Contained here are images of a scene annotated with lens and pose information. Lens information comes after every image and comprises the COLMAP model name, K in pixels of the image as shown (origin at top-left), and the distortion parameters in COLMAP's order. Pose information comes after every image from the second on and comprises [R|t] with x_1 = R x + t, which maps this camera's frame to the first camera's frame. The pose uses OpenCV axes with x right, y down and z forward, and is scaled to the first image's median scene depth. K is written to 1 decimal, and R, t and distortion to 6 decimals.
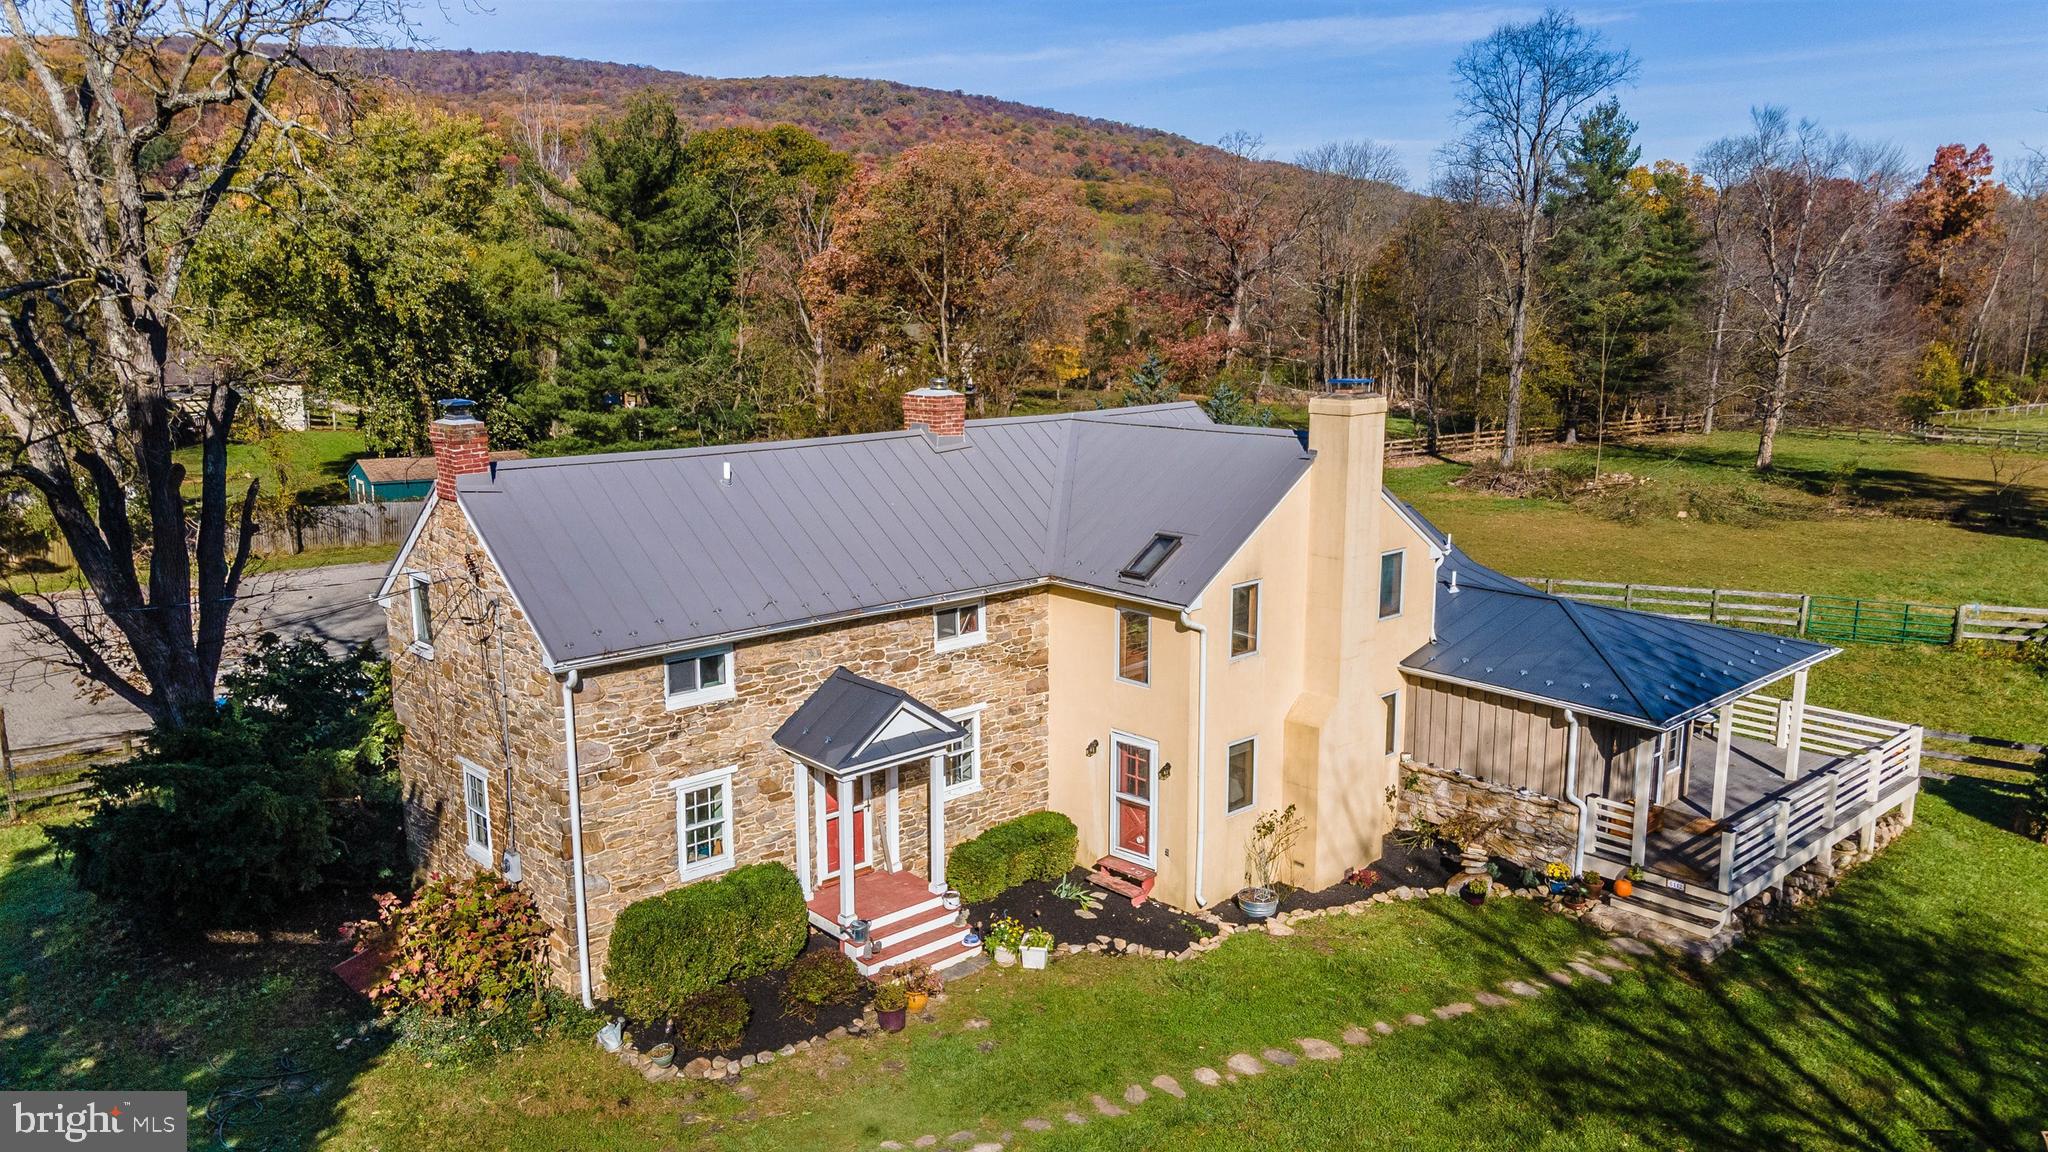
lens RADIAL K [[1494.8, 0, 1024.1], [0, 1494.8, 579.9], [0, 0, 1]] dist [0.073158, 0.000996]
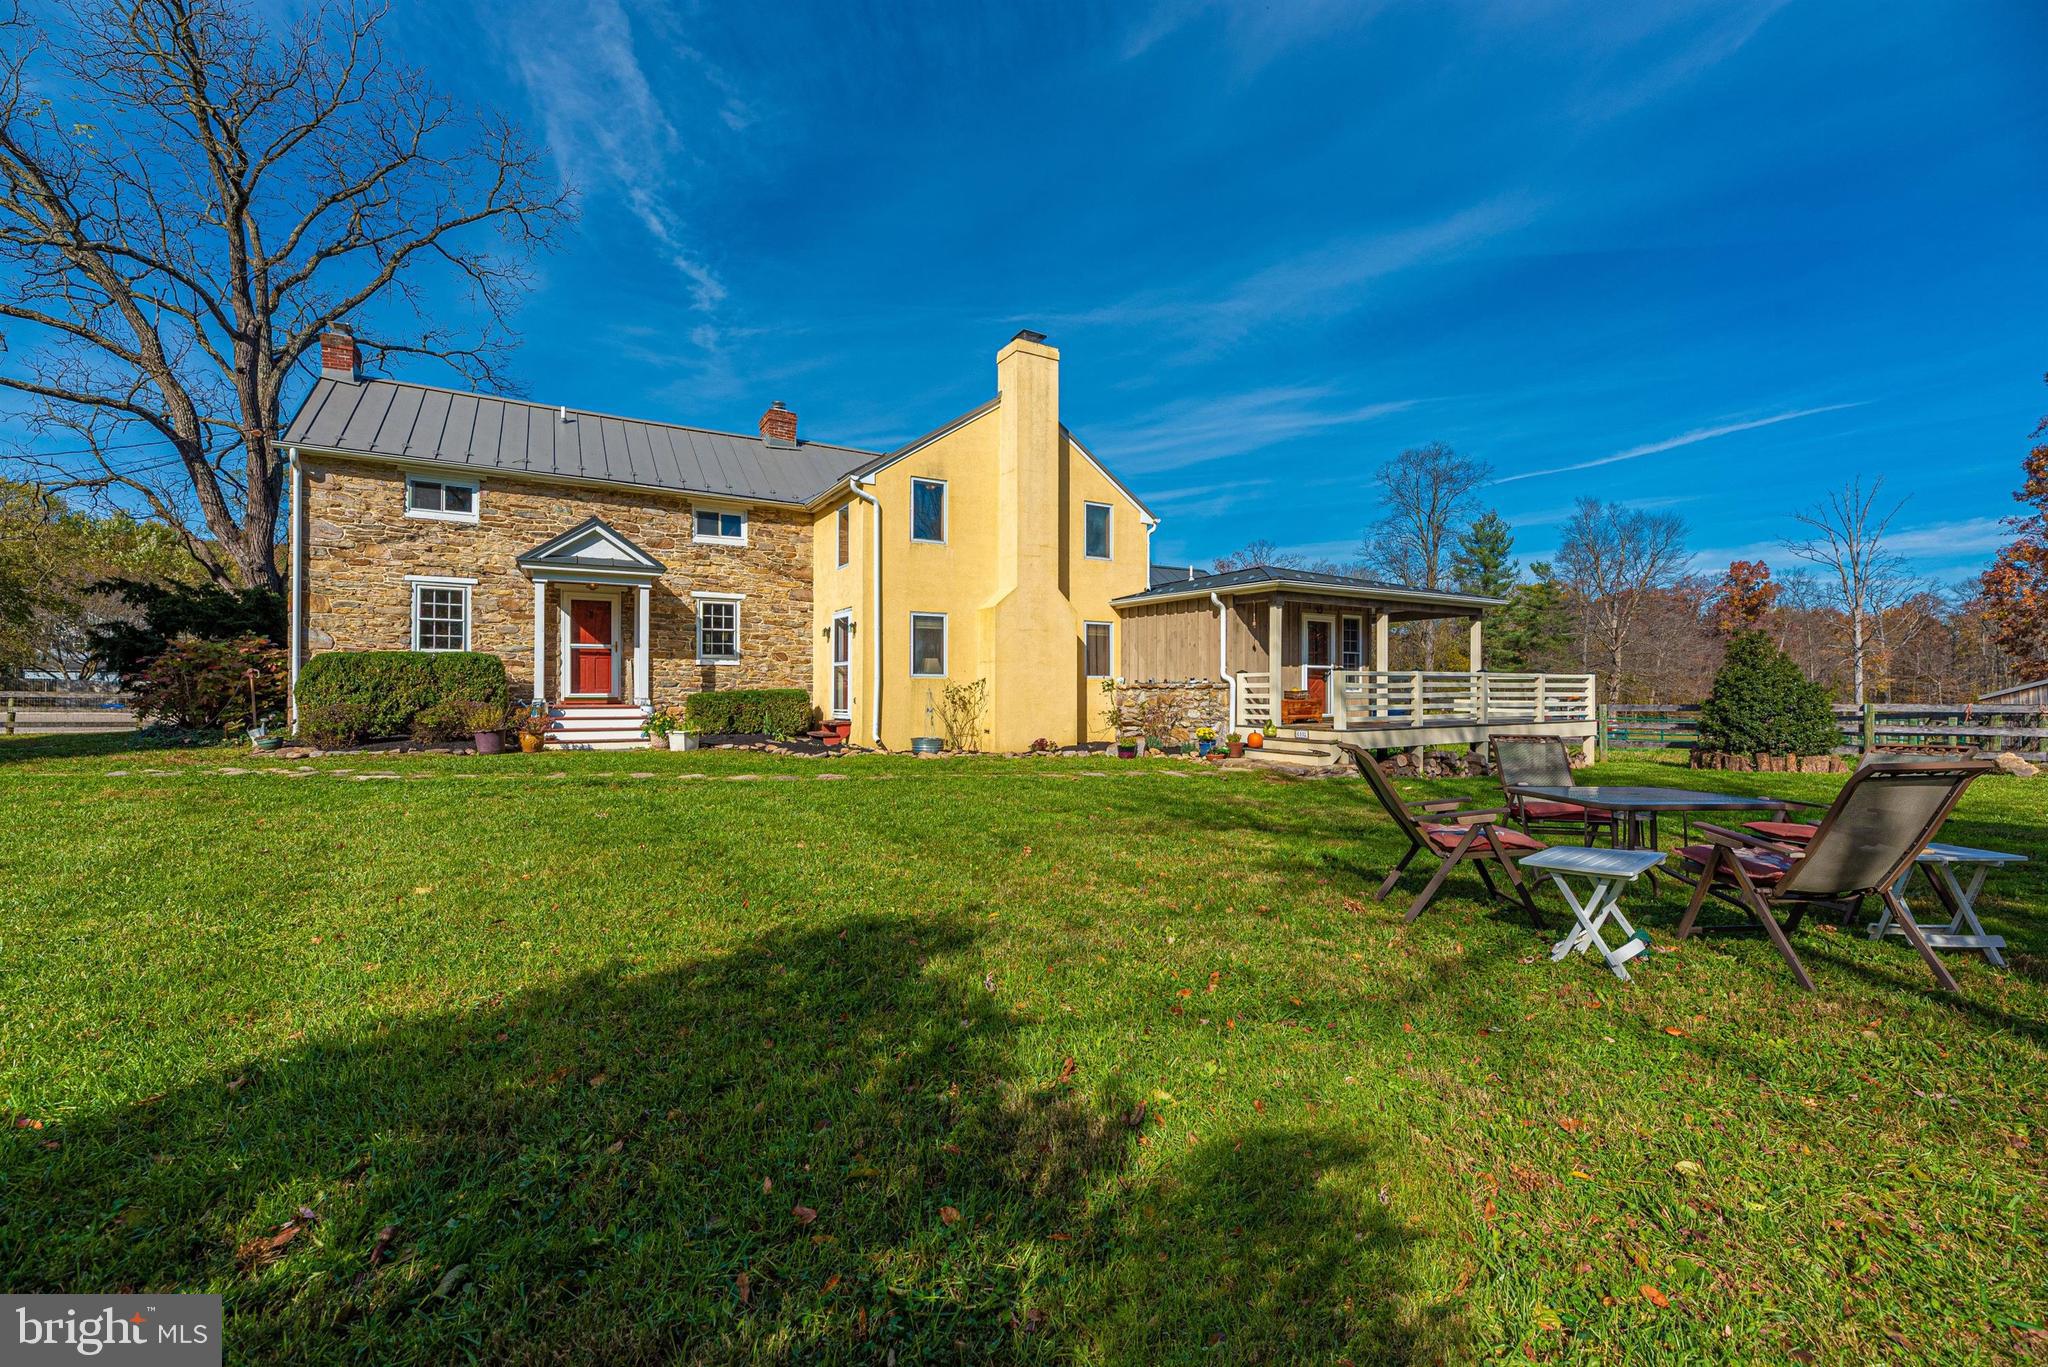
lens RADIAL K [[824.9, 0, 1023.0], [0, 824.9, 683.7], [0, 0, 1]] dist [-0.007805, 0.000125]
pose [[0.977520, 0.004172, -0.210801, 0.352123], [-0.047248, 0.978712, -0.199725, 0.283967], [0.205480, 0.205195, 0.956908, 0.391573]]
